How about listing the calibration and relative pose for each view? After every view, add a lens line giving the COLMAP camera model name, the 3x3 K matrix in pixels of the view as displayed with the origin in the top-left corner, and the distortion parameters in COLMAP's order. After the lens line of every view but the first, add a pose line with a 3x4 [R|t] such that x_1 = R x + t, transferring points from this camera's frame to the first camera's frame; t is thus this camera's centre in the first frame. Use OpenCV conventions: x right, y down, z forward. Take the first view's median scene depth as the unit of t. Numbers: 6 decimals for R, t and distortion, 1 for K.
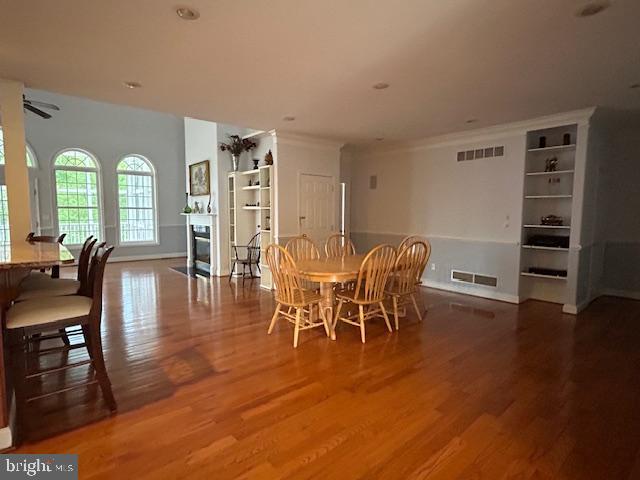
lens RADIAL K [[326.3, 0, 317.7], [0, 326.3, 238.5], [0, 0, 1]] dist [-0.007456, 0.000356]
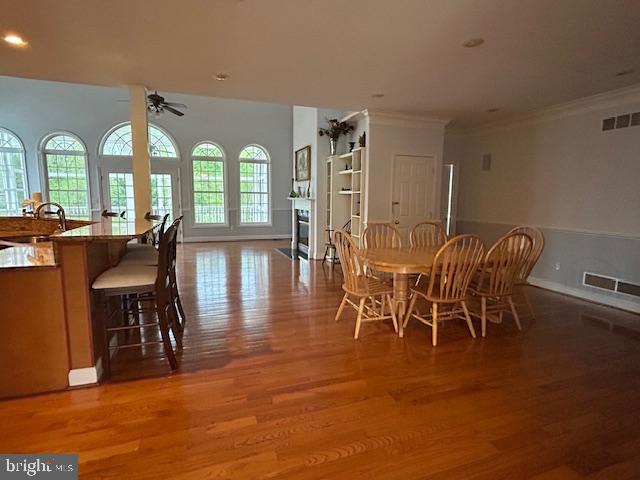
lens RADIAL K [[326.3, 0, 324.8], [0, 326.3, 239.7], [0, 0, 1]] dist [-0.007456, 0.000356]
pose [[0.937451, 0.050187, -0.344481, 0.096991], [-0.034008, 0.998023, 0.052852, -0.001319], [0.346452, -0.037831, 0.937304, 0.053696]]
